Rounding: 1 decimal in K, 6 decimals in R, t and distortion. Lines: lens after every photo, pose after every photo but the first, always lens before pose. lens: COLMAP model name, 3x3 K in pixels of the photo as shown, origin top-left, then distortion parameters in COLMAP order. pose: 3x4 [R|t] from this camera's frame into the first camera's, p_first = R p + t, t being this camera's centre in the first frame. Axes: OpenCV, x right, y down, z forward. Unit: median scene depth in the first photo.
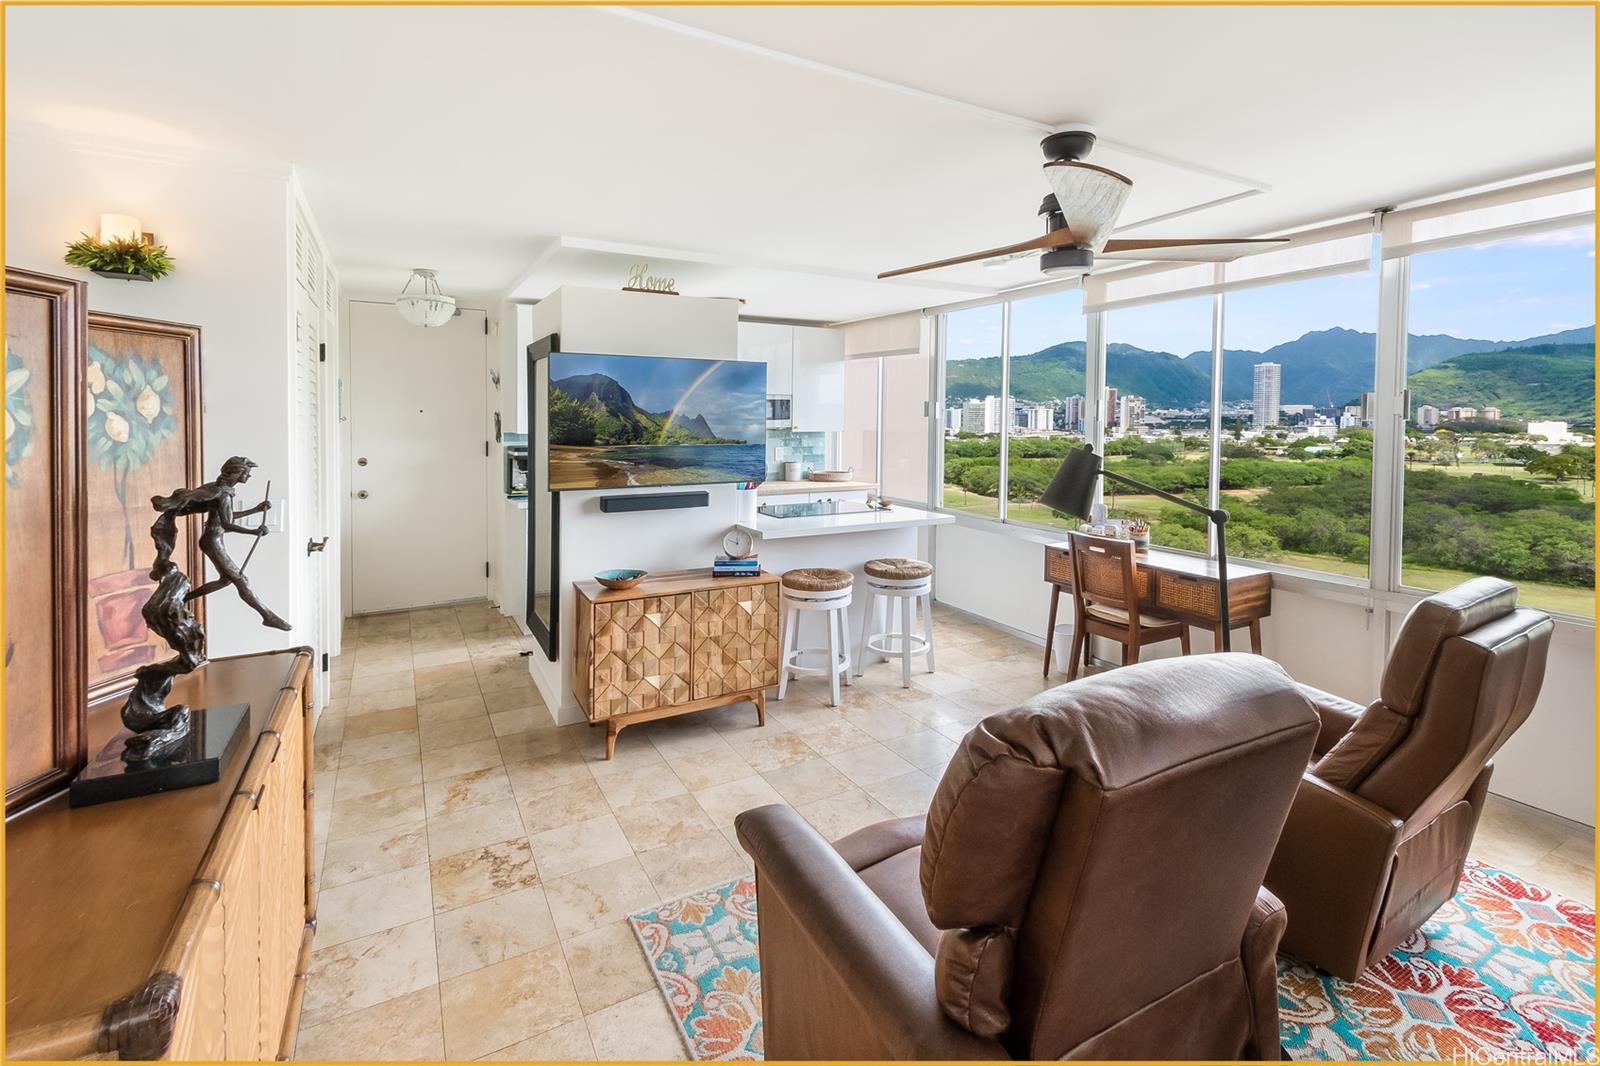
lens RADIAL K [[736.6, 0, 821.0], [0, 736.6, 432.5], [0, 0, 1]] dist [0.006842, -0.002486]
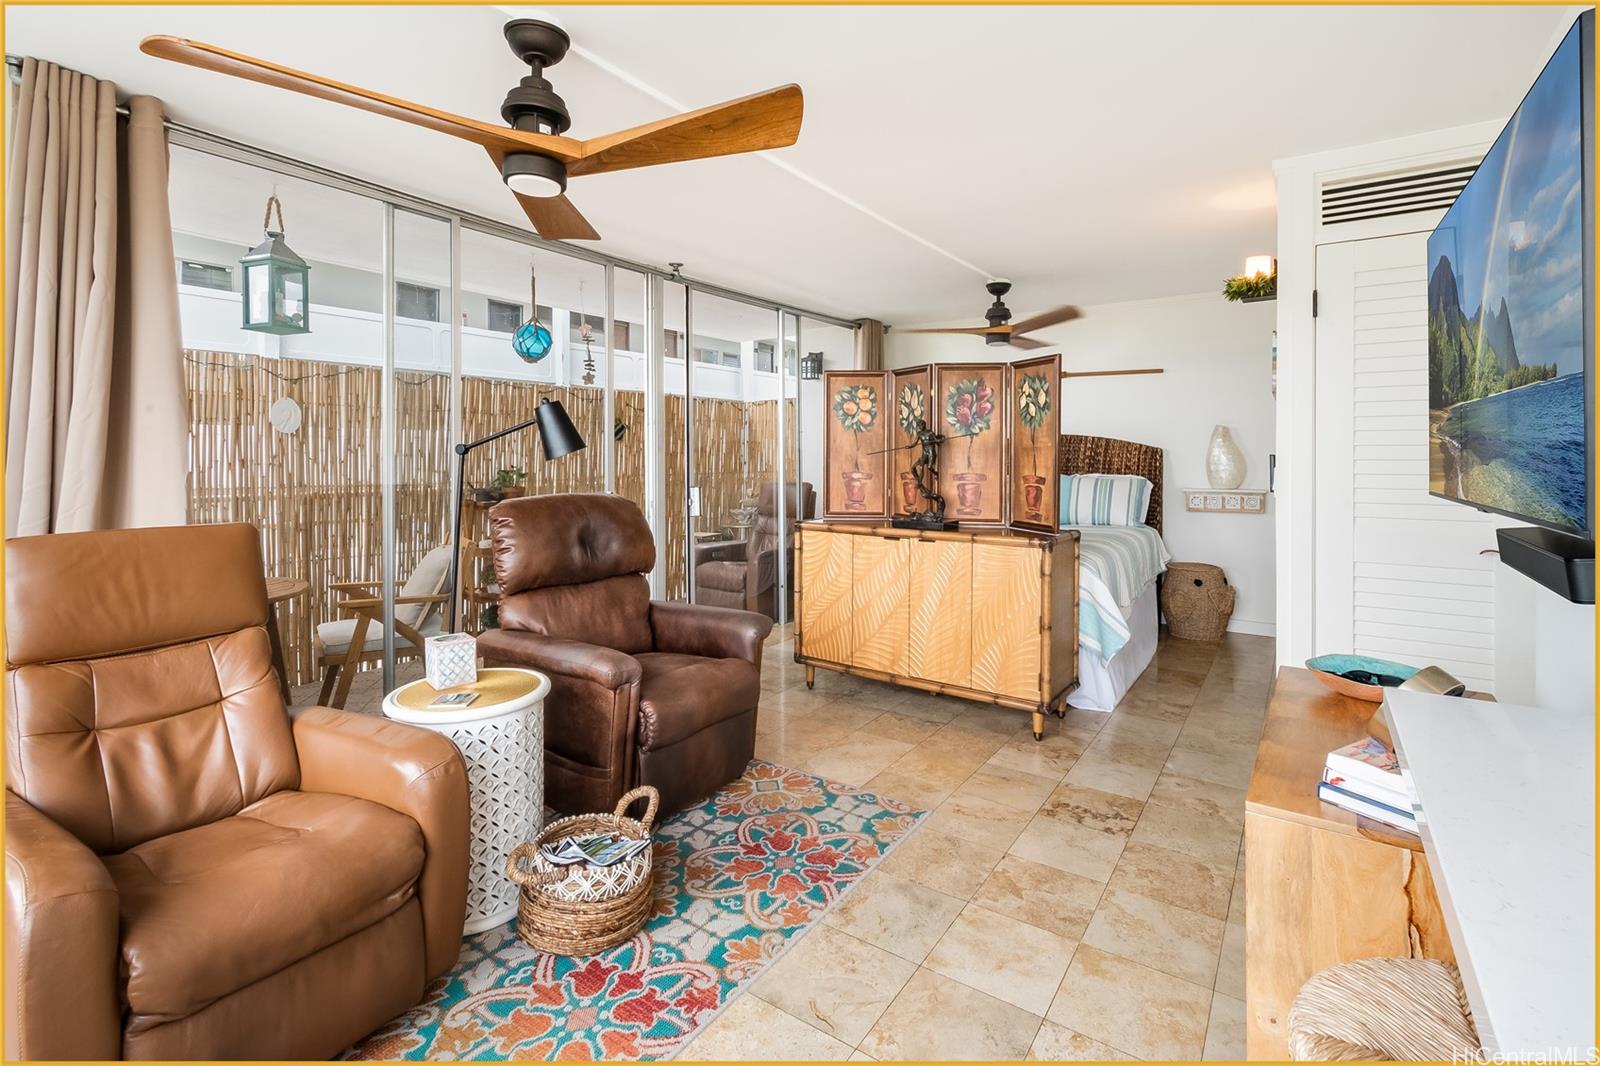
lens RADIAL K [[736.6, 0, 841.4], [0, 736.6, 461.7], [0, 0, 1]] dist [0.006842, -0.002486]
pose [[-0.887334, -0.000703, -0.461126, 0.416736], [-0.014114, 0.999572, 0.025635, 0.073744], [0.460910, 0.029255, -0.886964, 1.998506]]
